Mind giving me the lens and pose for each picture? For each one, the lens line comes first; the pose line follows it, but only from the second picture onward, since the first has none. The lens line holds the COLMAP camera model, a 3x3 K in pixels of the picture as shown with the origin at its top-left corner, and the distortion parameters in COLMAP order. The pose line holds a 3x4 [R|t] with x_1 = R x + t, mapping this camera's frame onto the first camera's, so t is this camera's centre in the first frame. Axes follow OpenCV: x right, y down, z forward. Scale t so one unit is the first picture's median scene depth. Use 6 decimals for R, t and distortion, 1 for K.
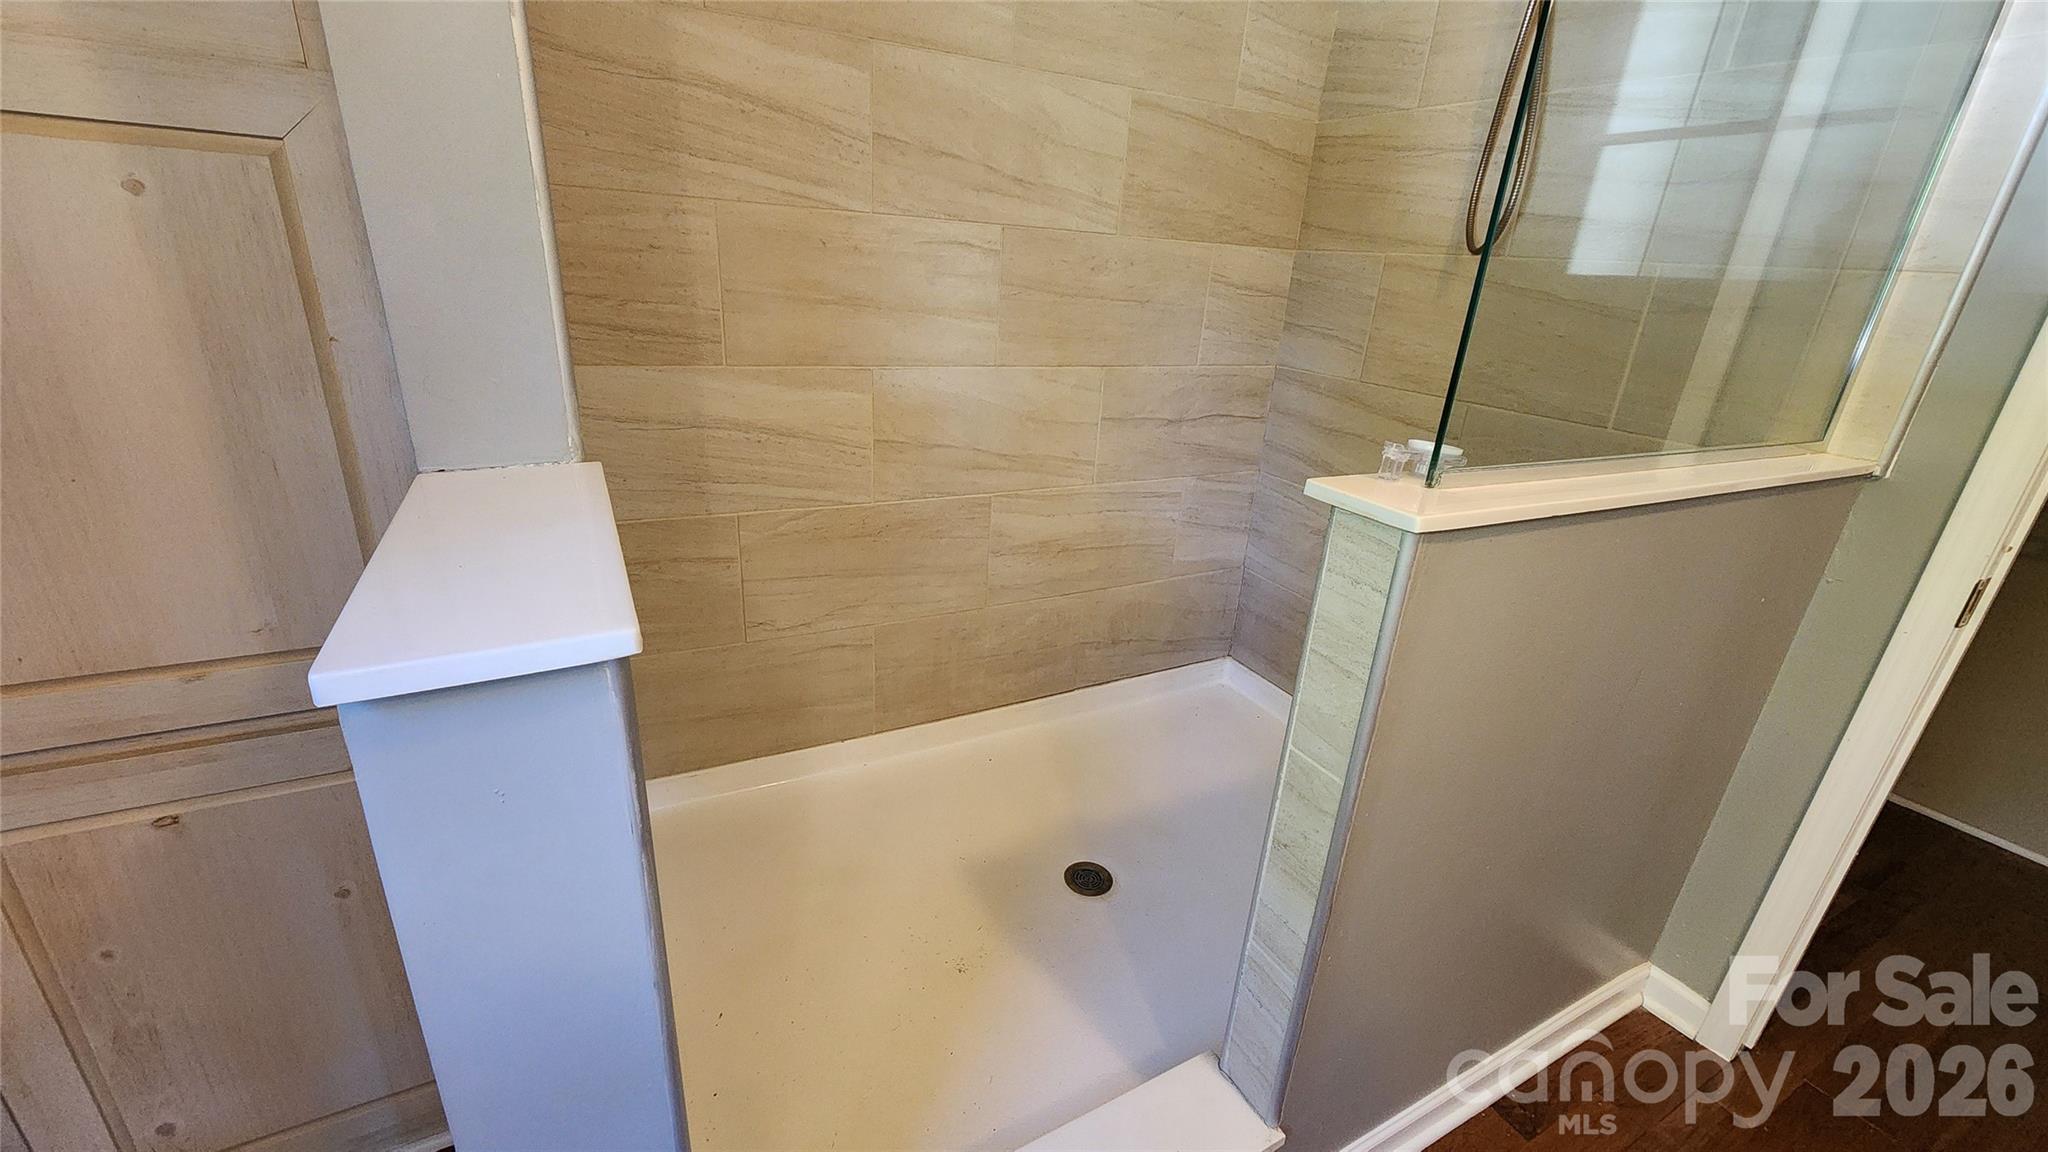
lens RADIAL K [[834.8, 0, 1028.1], [0, 834.8, 582.6], [0, 0, 1]] dist [0.000460, -0.000117]
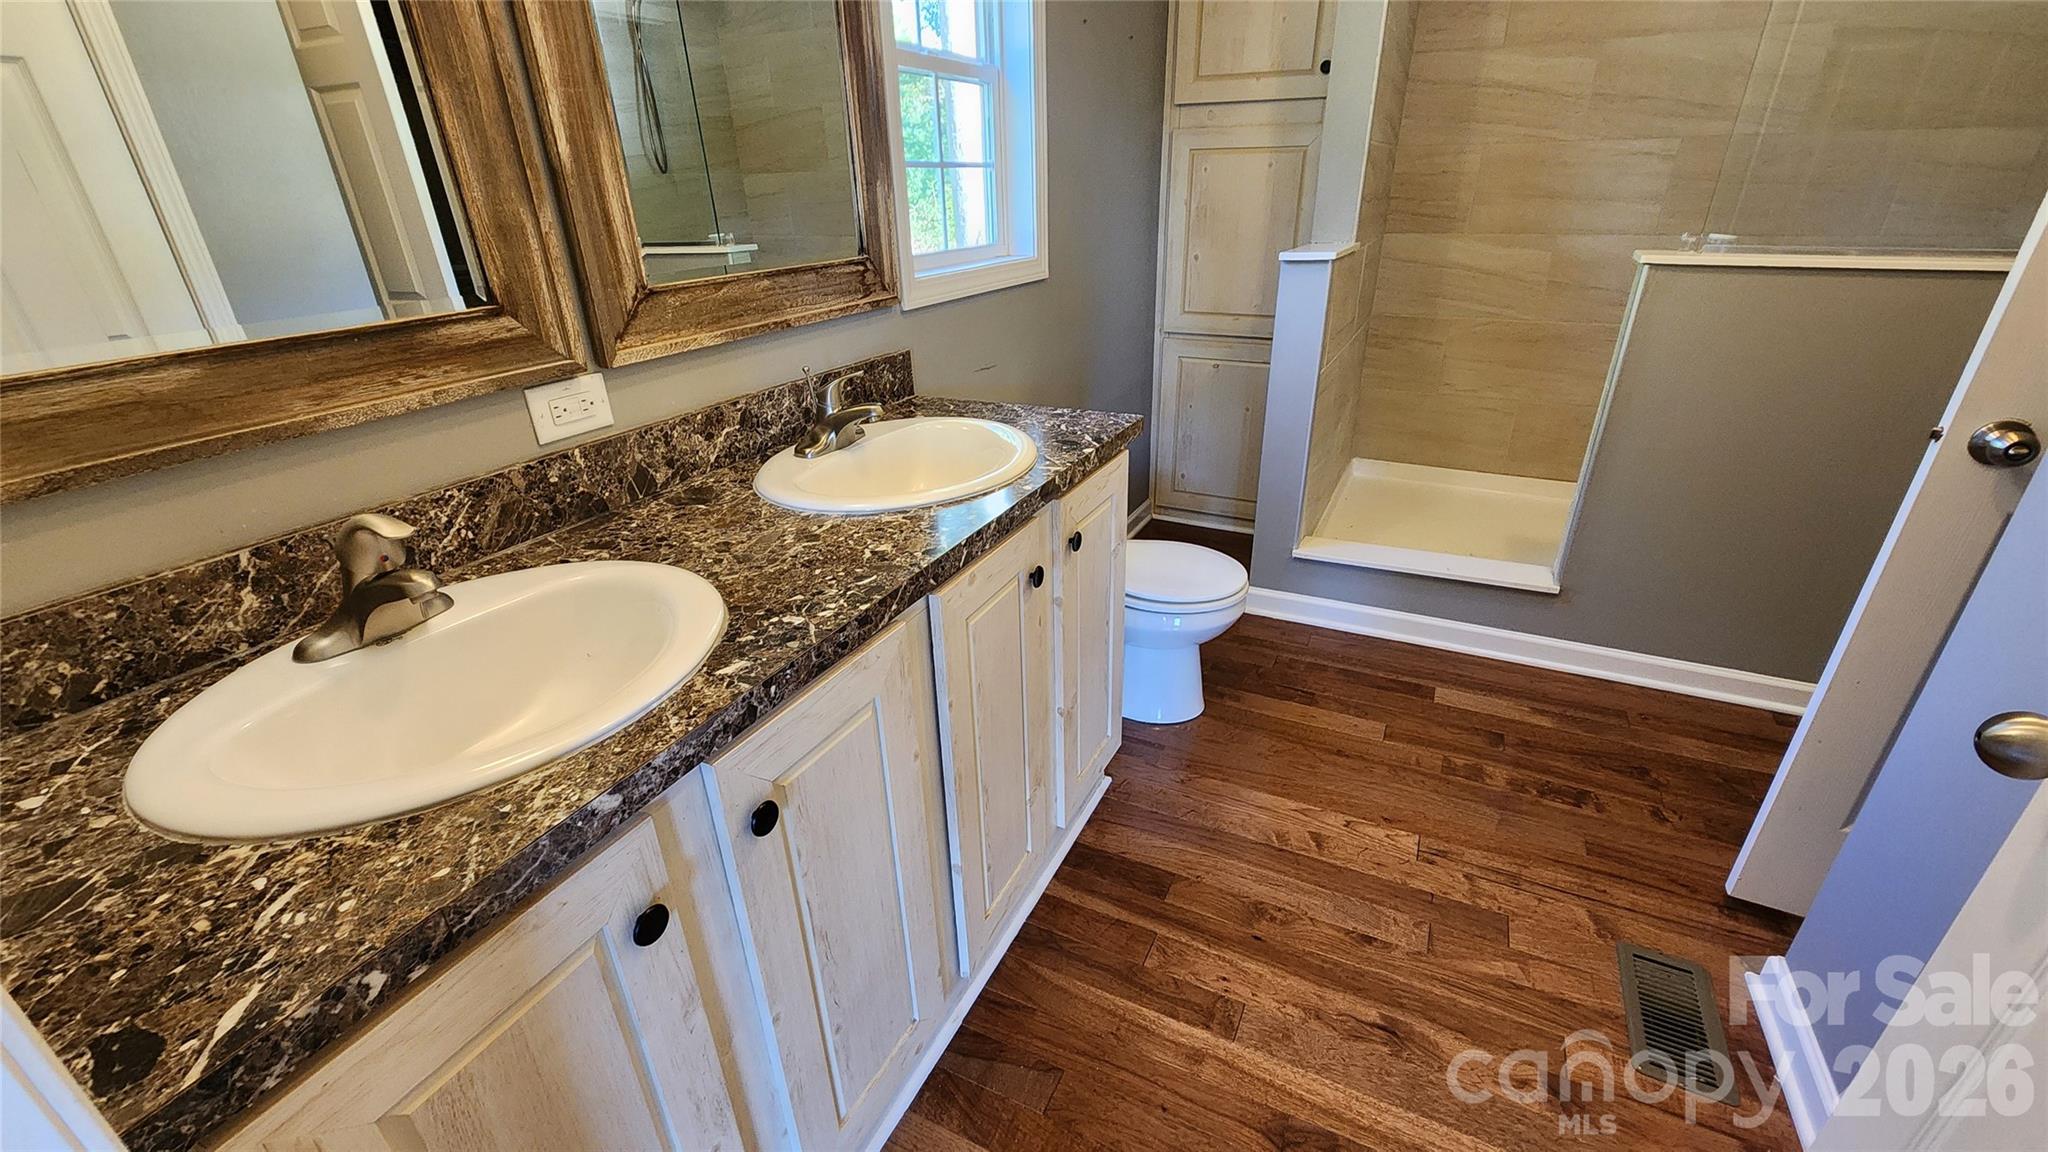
lens RADIAL K [[834.8, 0, 1029.3], [0, 834.8, 580.2], [0, 0, 1]] dist [0.000460, -0.000117]
pose [[0.562091, 0.288963, -0.774955, 0.750945], [-0.247980, 0.952755, 0.175395, 0.390190], [0.789025, 0.093585, 0.607192, -0.836023]]
